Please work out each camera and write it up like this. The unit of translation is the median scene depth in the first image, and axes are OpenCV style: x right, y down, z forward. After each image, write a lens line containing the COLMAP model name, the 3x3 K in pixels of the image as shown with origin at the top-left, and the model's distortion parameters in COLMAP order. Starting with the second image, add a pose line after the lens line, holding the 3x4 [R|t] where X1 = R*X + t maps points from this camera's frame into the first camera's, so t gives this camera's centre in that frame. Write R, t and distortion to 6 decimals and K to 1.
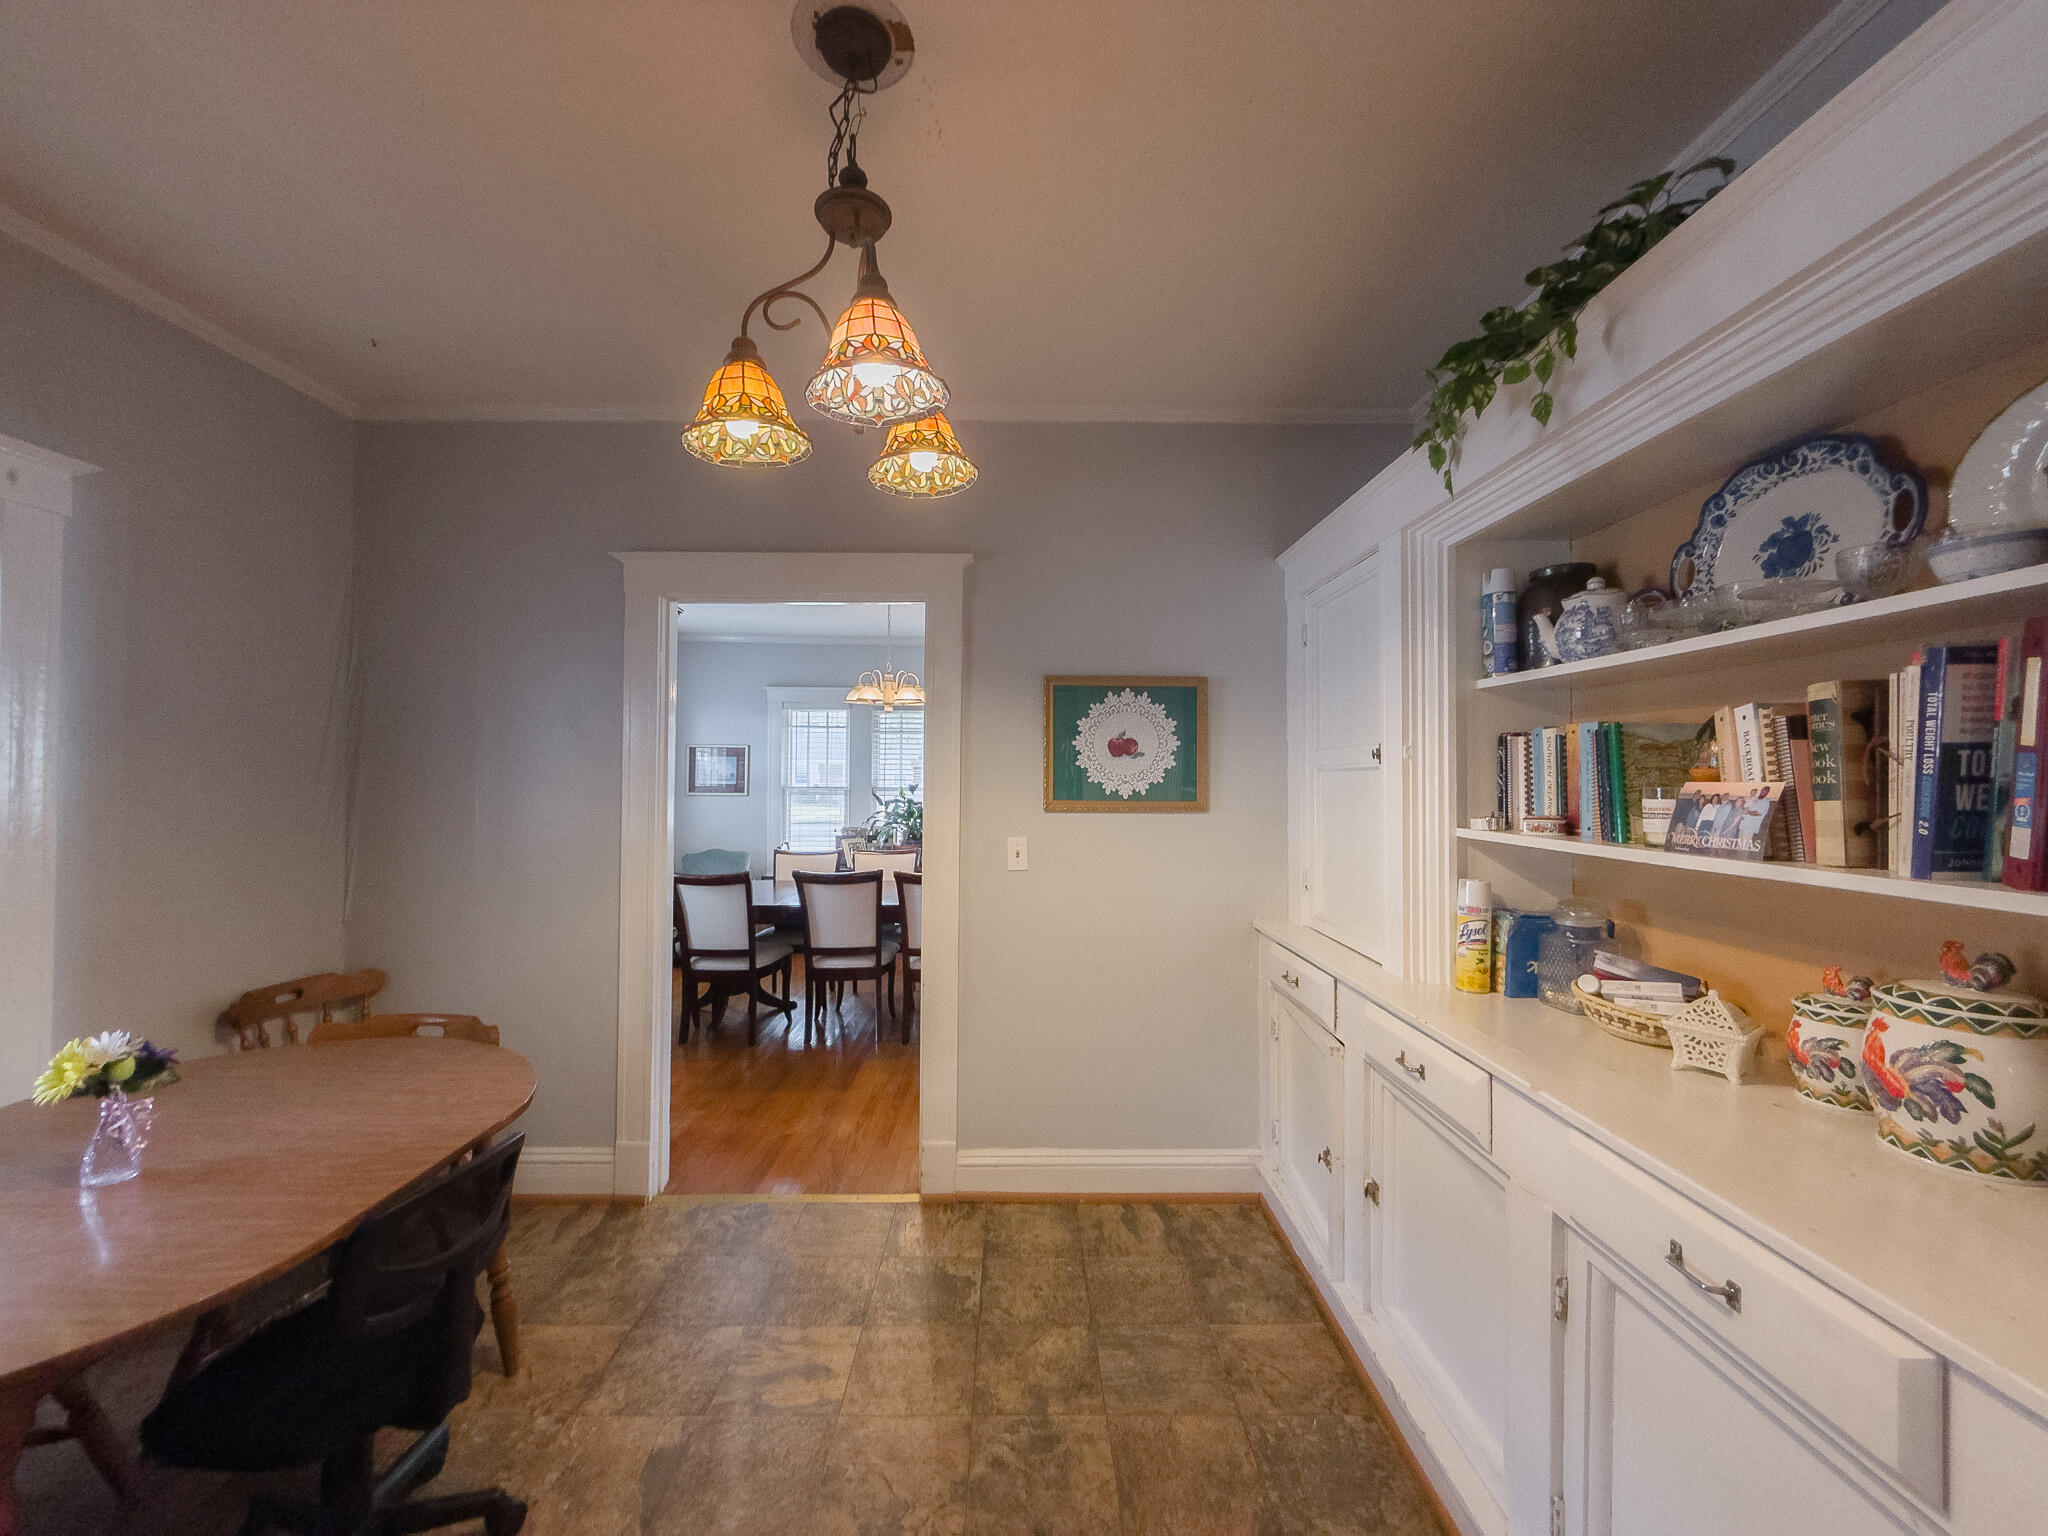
lens RADIAL K [[815.9, 0, 1015.8], [0, 815.9, 779.7], [0, 0, 1]] dist [-0.000180, 0.000883]
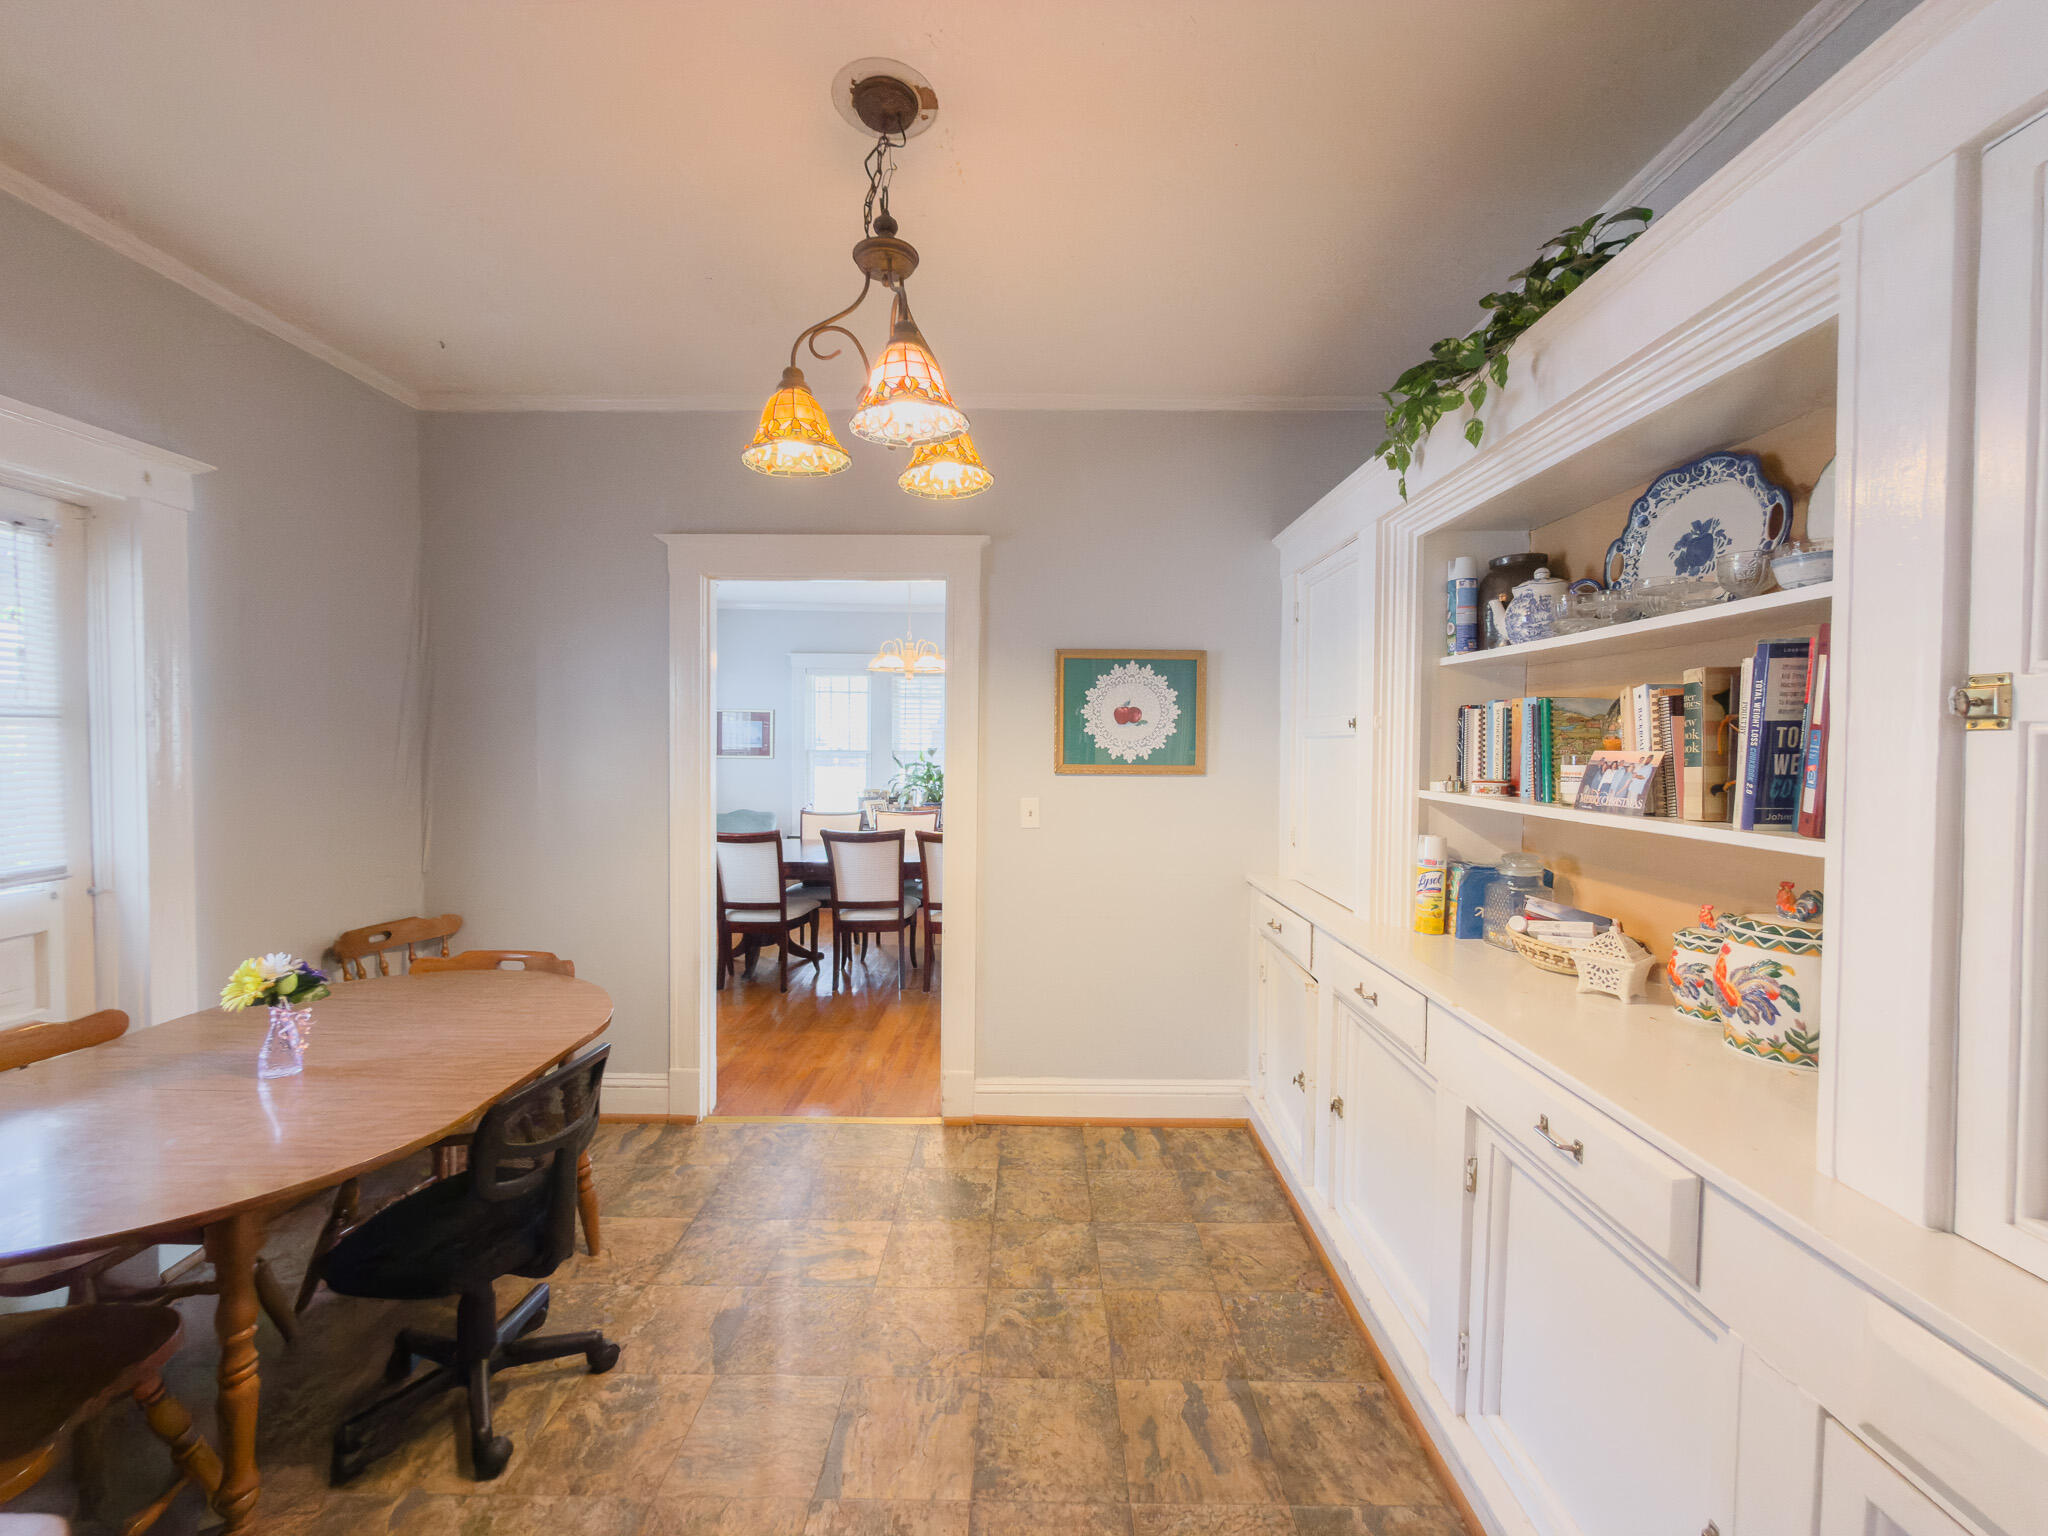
lens RADIAL K [[815.9, 0, 1028.1], [0, 815.9, 772.9], [0, 0, 1]] dist [-0.000180, 0.000883]
pose [[0.999978, 0.003092, -0.005856, 0.008602], [-0.002876, 0.999328, 0.036534, -0.004261], [0.005965, -0.036516, 0.999315, -0.135955]]
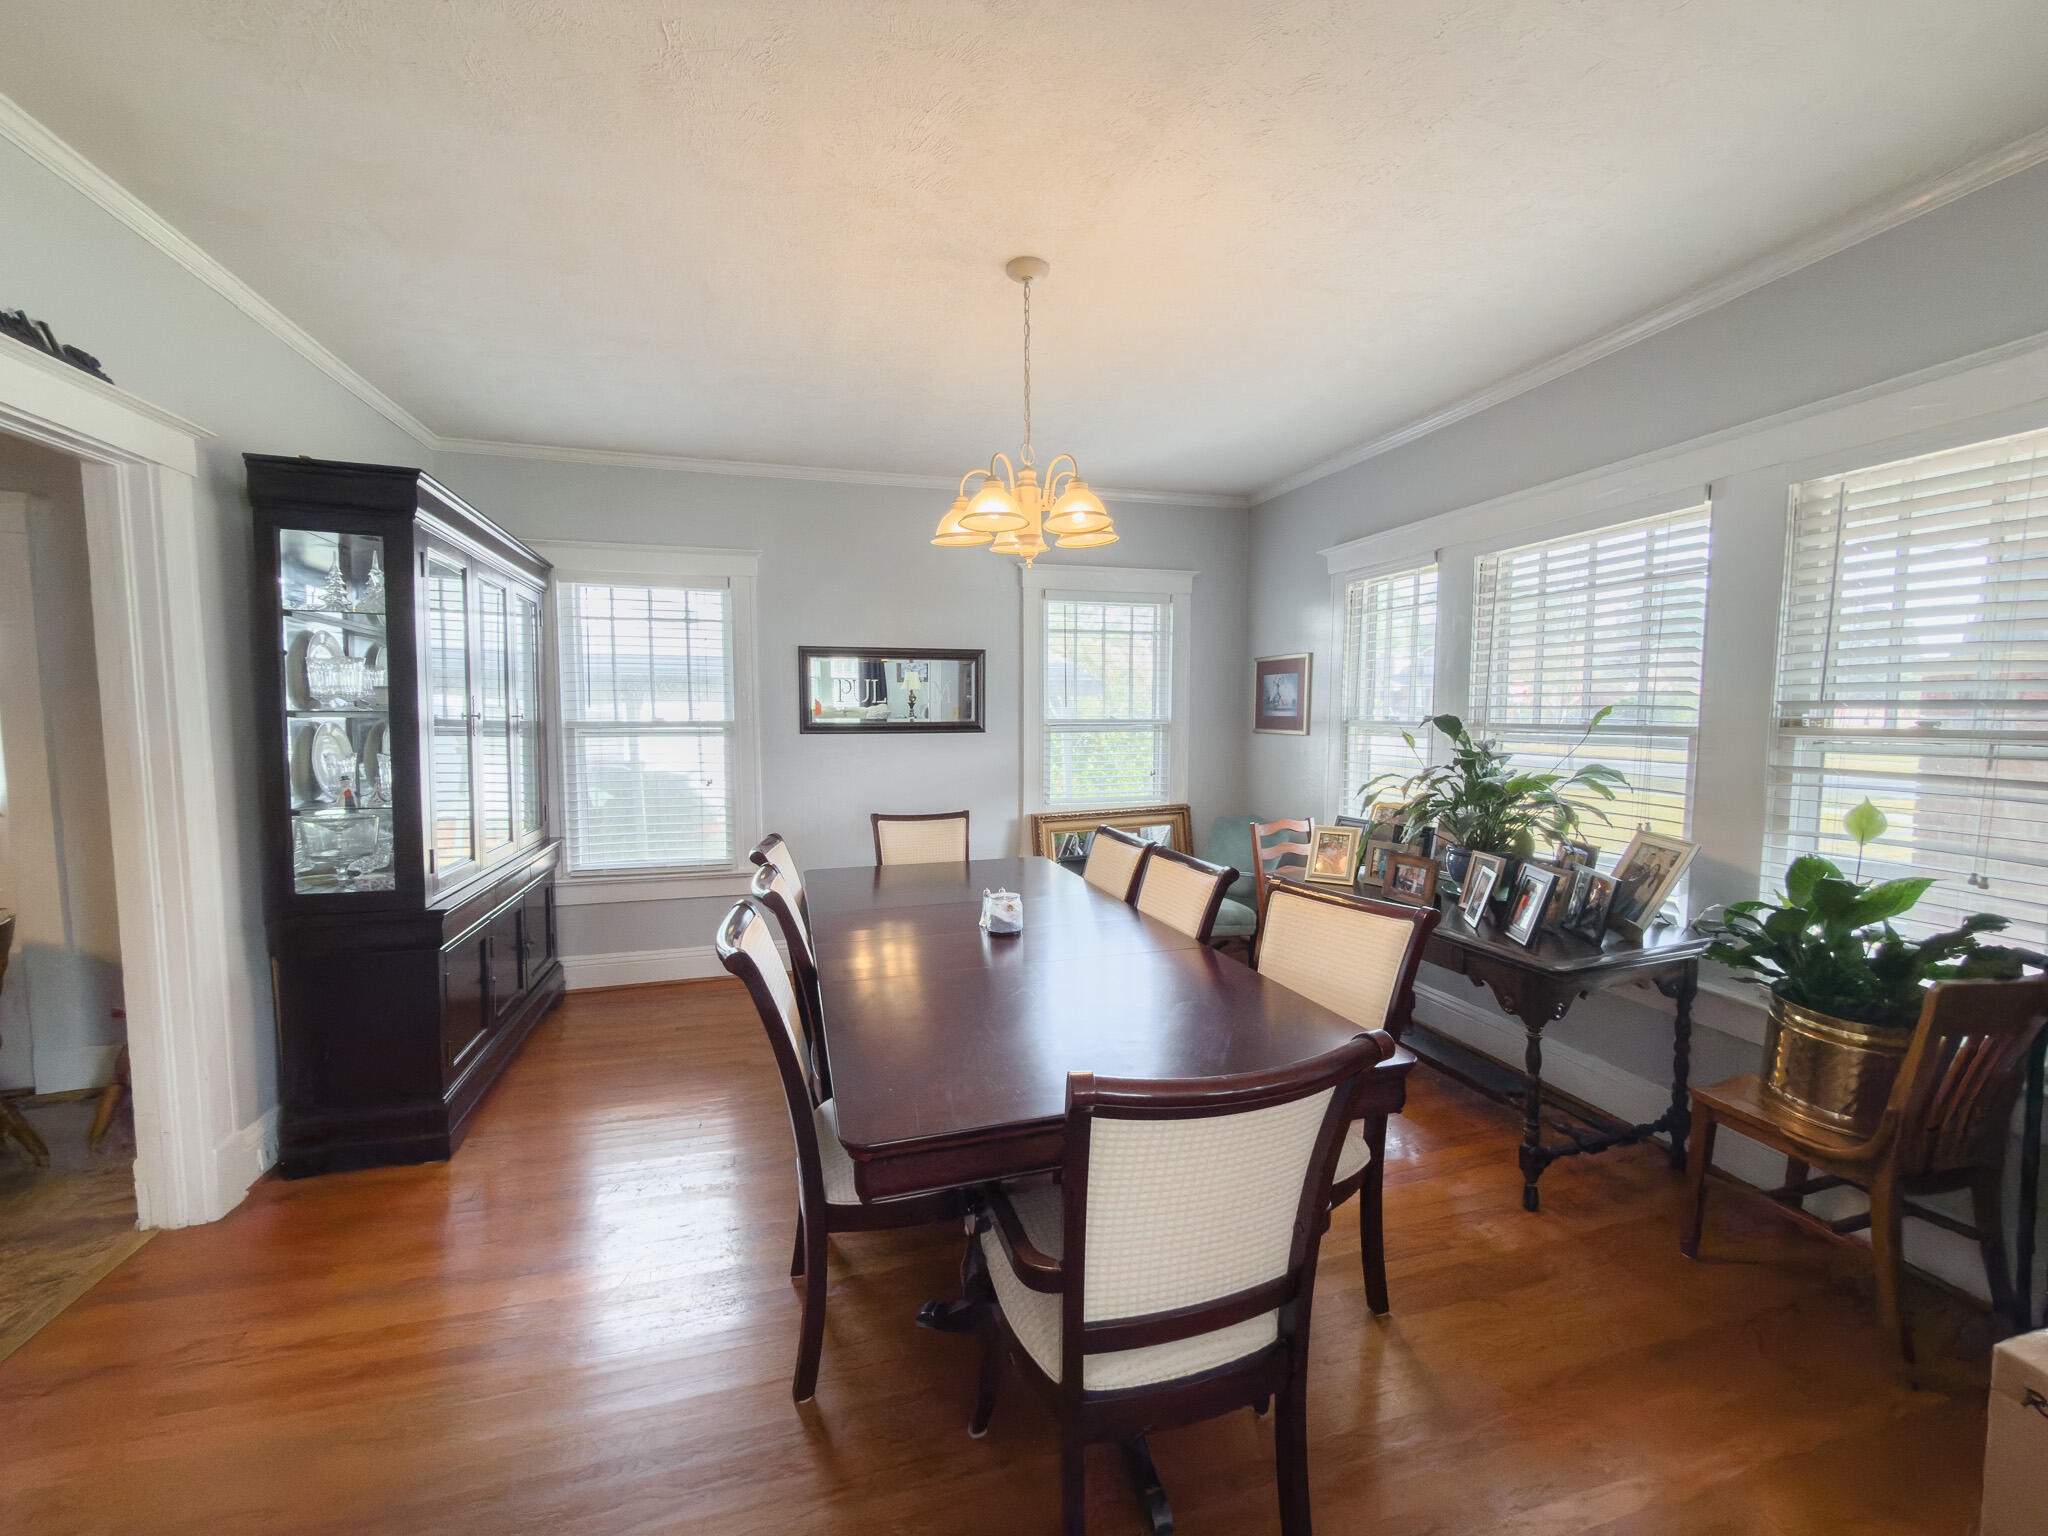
lens RADIAL K [[815.9, 0, 1009.6], [0, 815.9, 781.1], [0, 0, 1]] dist [-0.000180, 0.000883]
pose [[0.256435, 0.077552, -0.963445, 0.779482], [0.003420, 0.996697, 0.081139, 0.013520], [0.966555, -0.024102, 0.255323, 2.289286]]
